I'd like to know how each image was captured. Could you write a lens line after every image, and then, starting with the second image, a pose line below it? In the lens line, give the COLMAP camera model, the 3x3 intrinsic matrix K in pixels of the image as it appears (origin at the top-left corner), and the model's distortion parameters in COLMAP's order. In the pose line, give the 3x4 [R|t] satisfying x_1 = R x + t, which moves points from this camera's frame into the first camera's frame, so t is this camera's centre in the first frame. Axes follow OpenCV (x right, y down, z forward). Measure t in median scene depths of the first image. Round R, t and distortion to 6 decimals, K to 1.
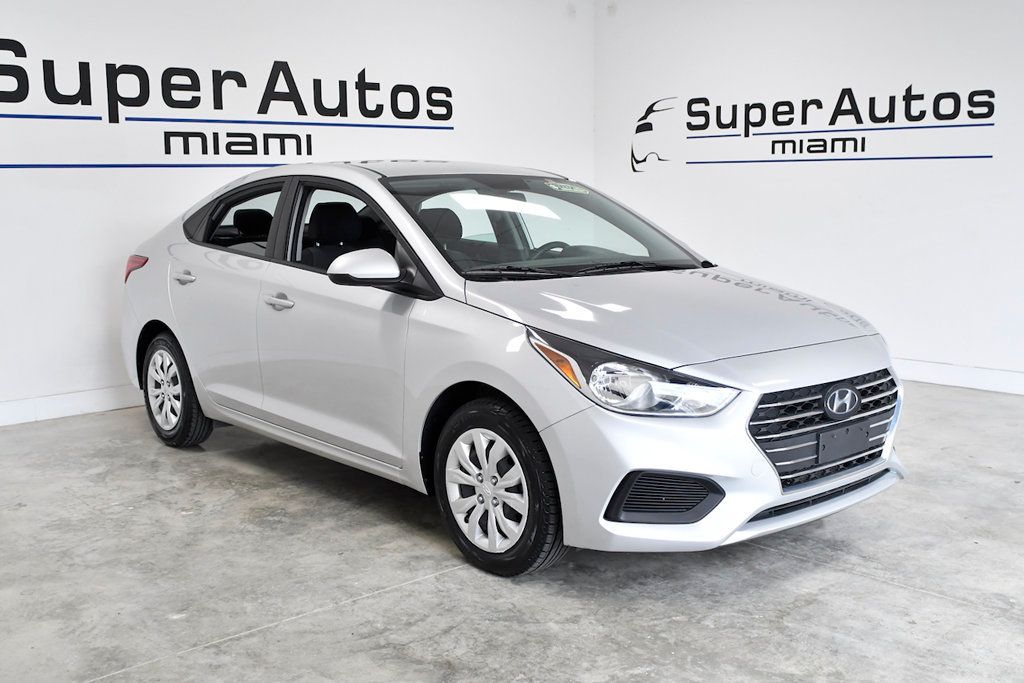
lens RADIAL K [[1075.7, 0, 512.0], [0, 1075.7, 341.5], [0, 0, 1]] dist [-0.092898, 0.044980]
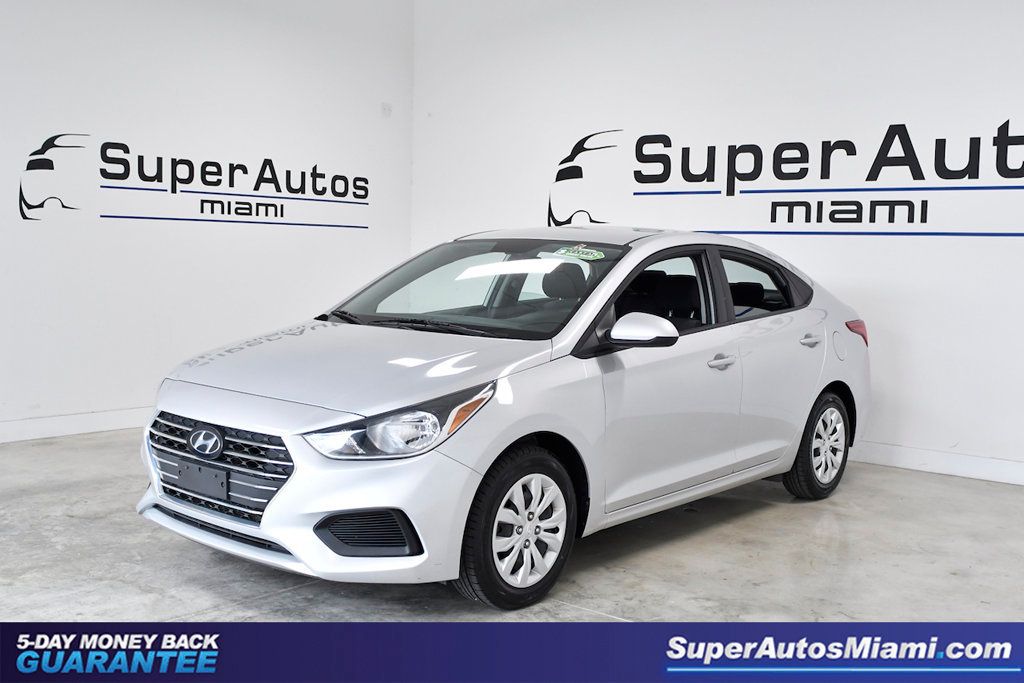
lens RADIAL K [[1084.4, 0, 512.0], [0, 1084.4, 341.5], [0, 0, 1]] dist [-0.087929, 0.039530]
pose [[0.137579, 0.094761, -0.985948, 0.742546], [-0.161497, 0.984239, 0.072061, -0.091310], [0.977236, 0.149313, 0.150714, 0.584381]]
